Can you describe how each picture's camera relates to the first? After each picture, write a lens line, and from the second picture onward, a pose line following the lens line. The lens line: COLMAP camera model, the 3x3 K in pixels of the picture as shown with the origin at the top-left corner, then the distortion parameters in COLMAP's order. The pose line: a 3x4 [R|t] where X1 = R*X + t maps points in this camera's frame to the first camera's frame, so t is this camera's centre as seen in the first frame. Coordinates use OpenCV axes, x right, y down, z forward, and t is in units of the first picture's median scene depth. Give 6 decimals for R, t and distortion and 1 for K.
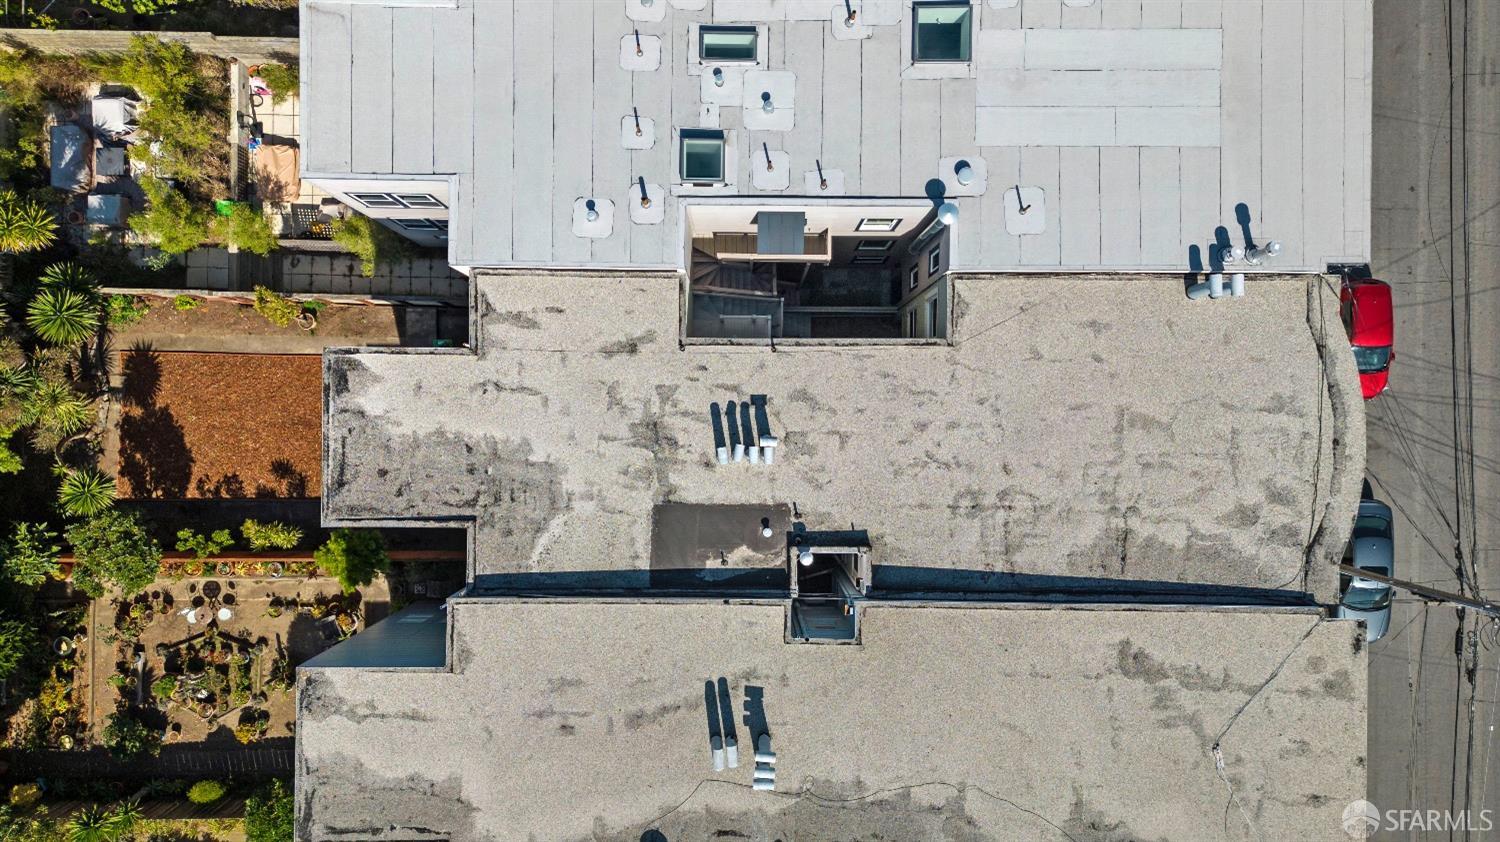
lens RADIAL K [[1045.4, 0, 746.8], [0, 1045.4, 421.3], [0, 0, 1]] dist [0.087797, -0.092328]
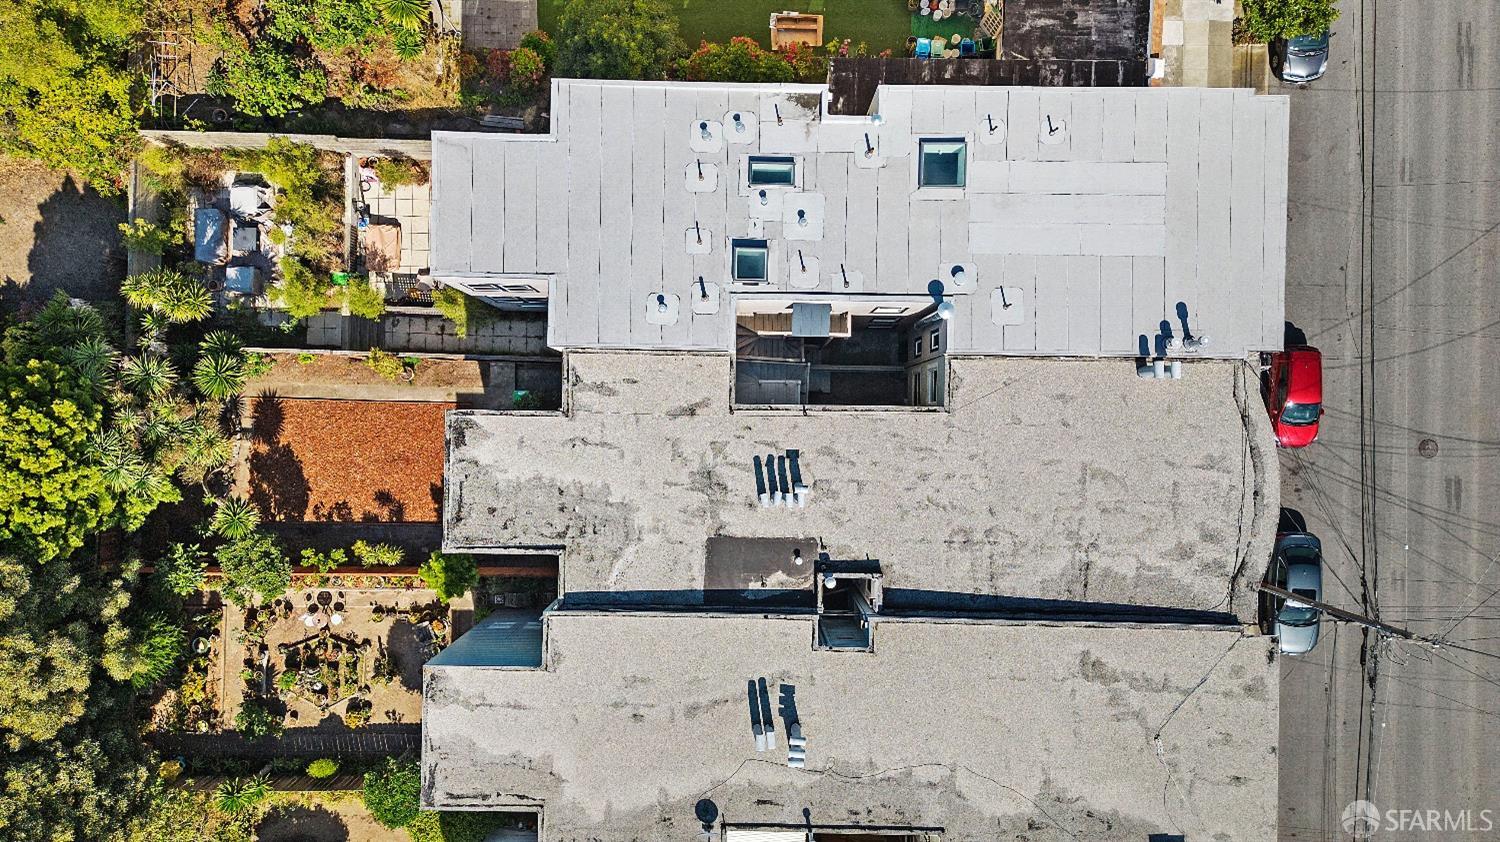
lens RADIAL K [[1045.4, 0, 746.8], [0, 1045.4, 421.3], [0, 0, 1]] dist [0.087797, -0.092328]
pose [[0.999955, 0.009130, -0.002426, -0.040477], [-0.009128, 0.999958, 0.000785, -0.059977], [0.002433, -0.000762, 0.999997, -0.242787]]
